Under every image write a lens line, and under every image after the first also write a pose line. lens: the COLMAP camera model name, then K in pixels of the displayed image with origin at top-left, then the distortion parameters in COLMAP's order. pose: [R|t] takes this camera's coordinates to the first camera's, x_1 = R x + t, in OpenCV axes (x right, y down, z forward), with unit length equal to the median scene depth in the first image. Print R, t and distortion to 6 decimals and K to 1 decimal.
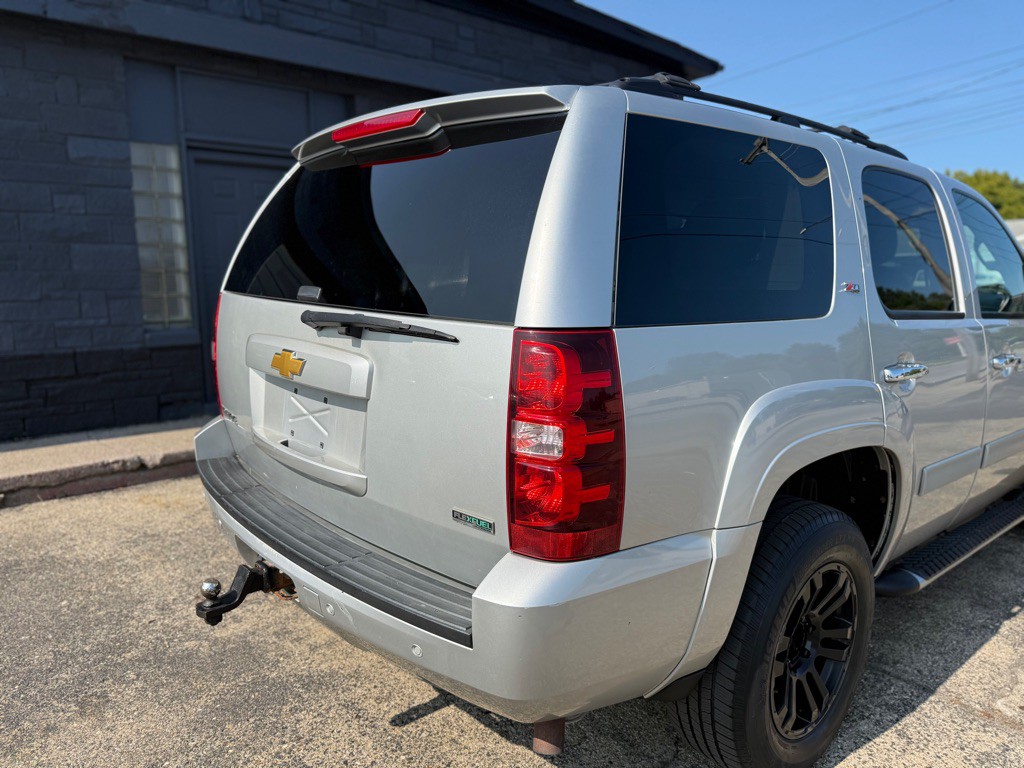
lens RADIAL K [[713.1, 0, 505.7], [0, 713.1, 389.5], [0, 0, 1]] dist [0.012134, -0.019288]
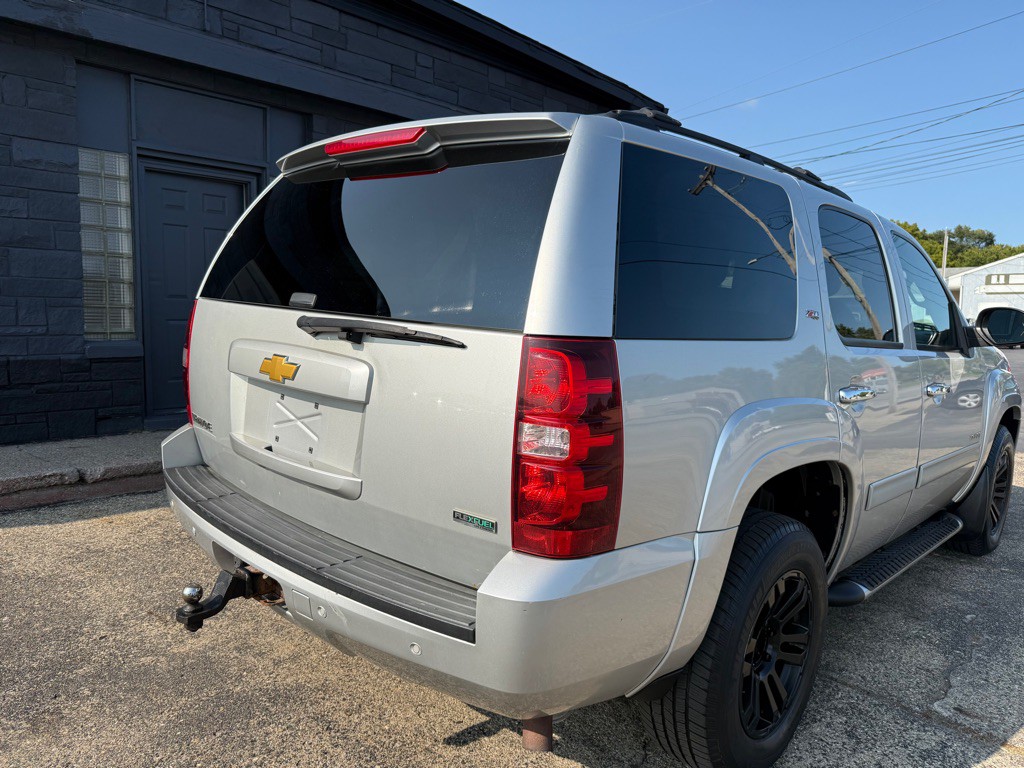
lens RADIAL K [[713.1, 0, 508.6], [0, 713.1, 390.7], [0, 0, 1]] dist [0.012134, -0.019288]
pose [[0.995169, 0.025513, 0.094802, -0.066636], [-0.021990, 0.999035, -0.038021, 0.022451], [-0.095681, 0.035753, 0.994770, -0.027705]]
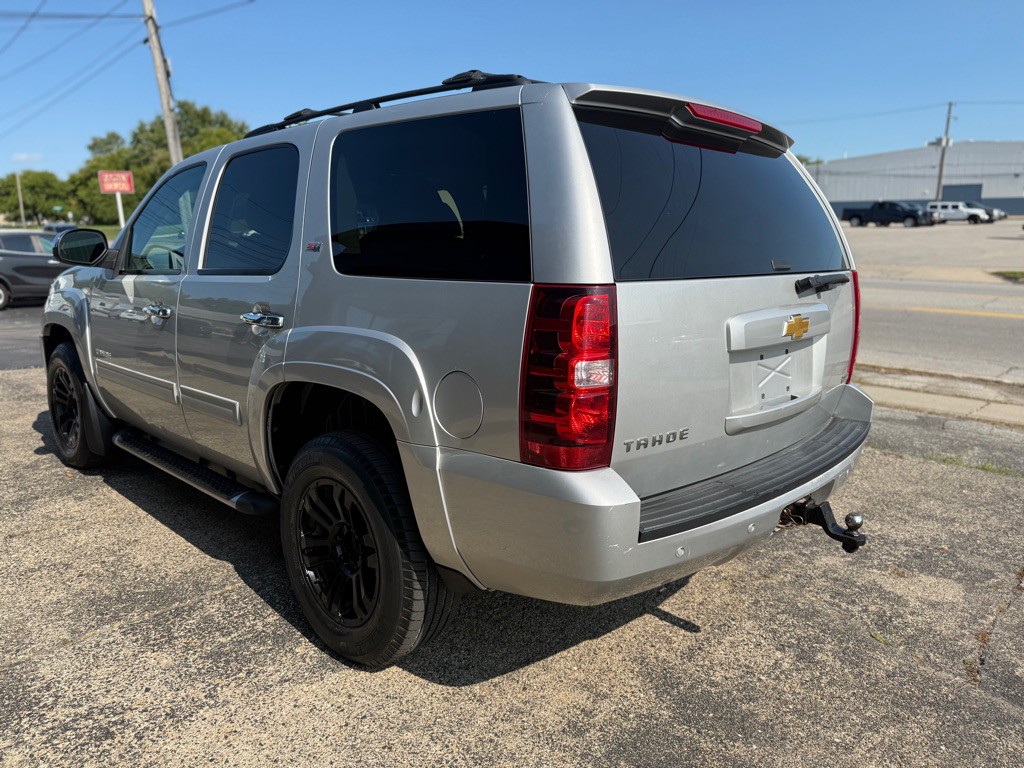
lens RADIAL K [[713.1, 0, 510.0], [0, 713.1, 388.2], [0, 0, 1]] dist [0.012134, -0.019288]
pose [[-0.085063, -0.204535, 0.975156, -1.226538], [0.156184, 0.963868, 0.215791, -0.228111], [-0.984058, 0.170659, -0.050044, 1.322324]]
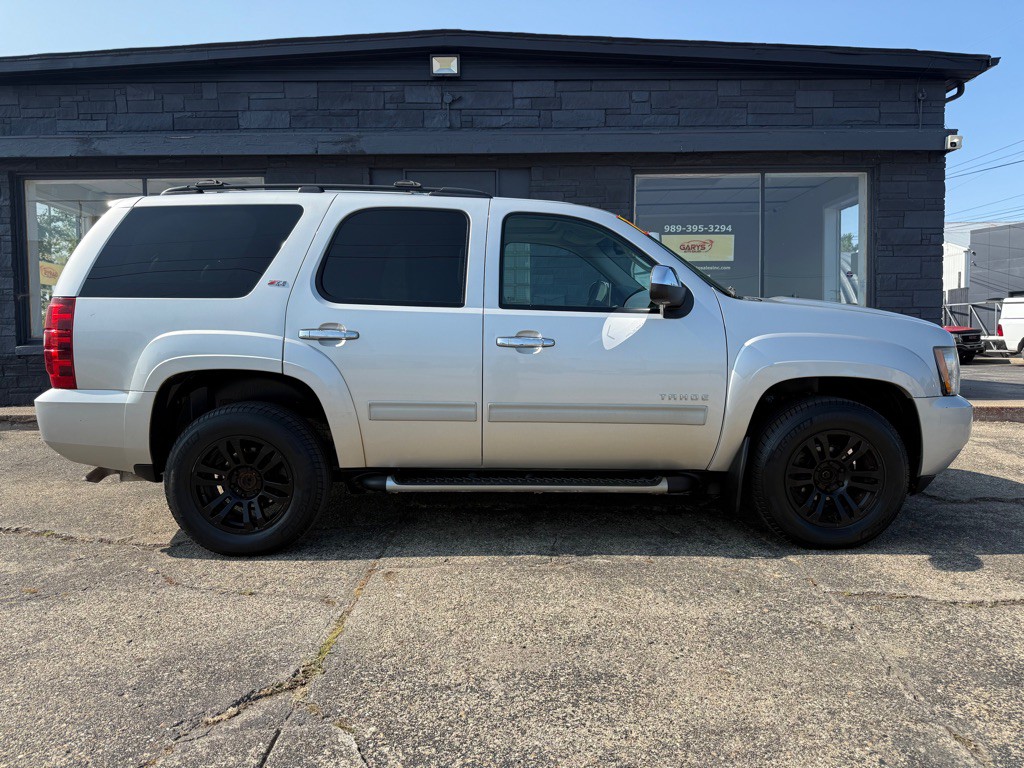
lens RADIAL K [[713.1, 0, 509.0], [0, 713.1, 381.3], [0, 0, 1]] dist [0.012134, -0.019288]
pose [[0.772634, 0.046427, -0.633151, 1.712829], [-0.094106, 0.994680, -0.041901, 0.100332], [0.627838, 0.091958, 0.772893, 0.022533]]
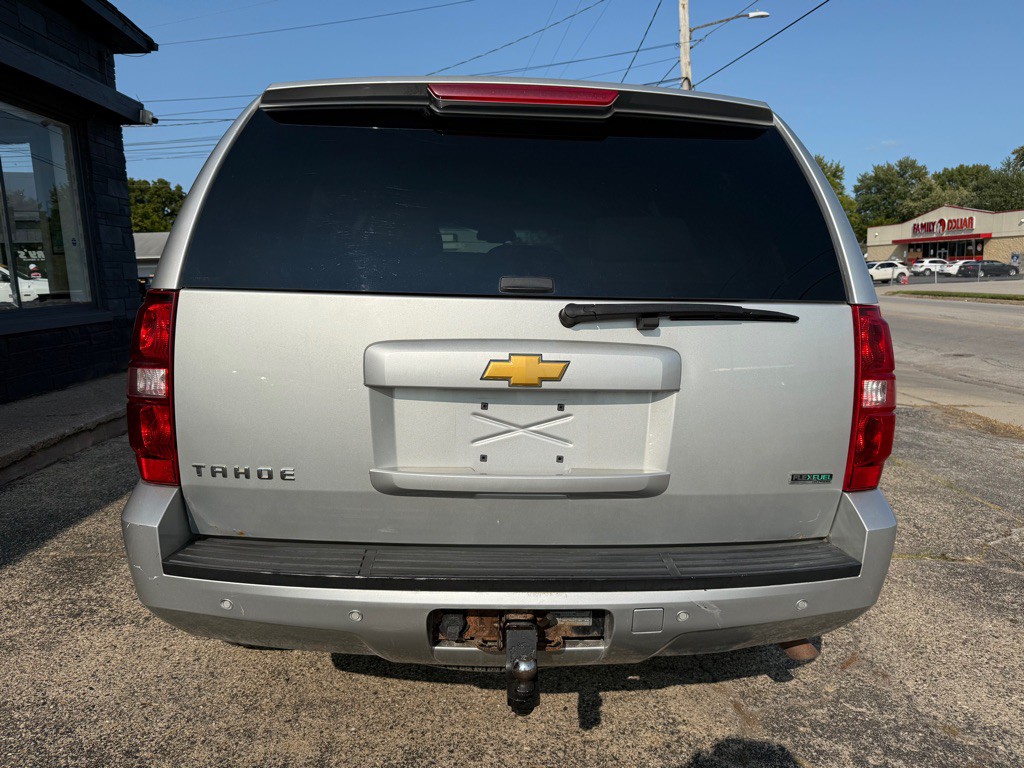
lens RADIAL K [[713.1, 0, 521.0], [0, 713.1, 401.3], [0, 0, 1]] dist [0.012134, -0.019288]
pose [[0.621969, -0.127330, 0.772620, -0.812479], [0.117489, 0.990696, 0.068689, -0.048932], [-0.774177, 0.048052, 0.631142, 0.420216]]
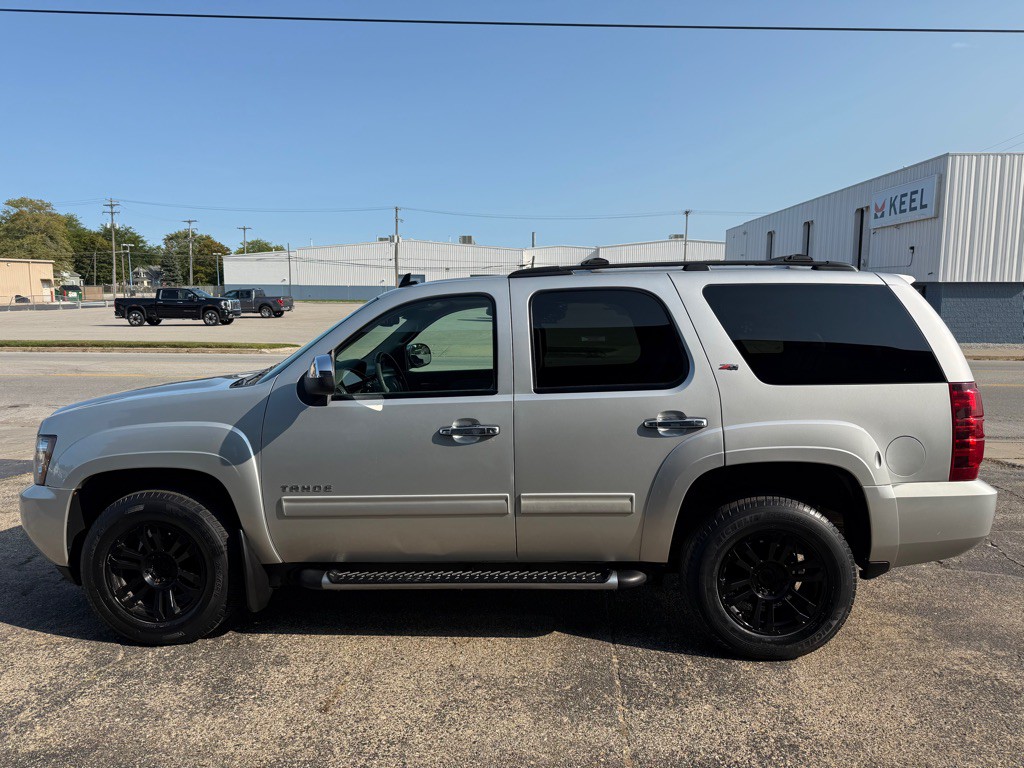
lens RADIAL K [[713.1, 0, 515.8], [0, 713.1, 387.8], [0, 0, 1]] dist [0.012134, -0.019288]
pose [[-0.711502, -0.064872, 0.699683, -0.841171], [0.115393, 0.971425, 0.207408, -0.574892], [-0.693144, 0.228310, -0.683685, 2.896128]]
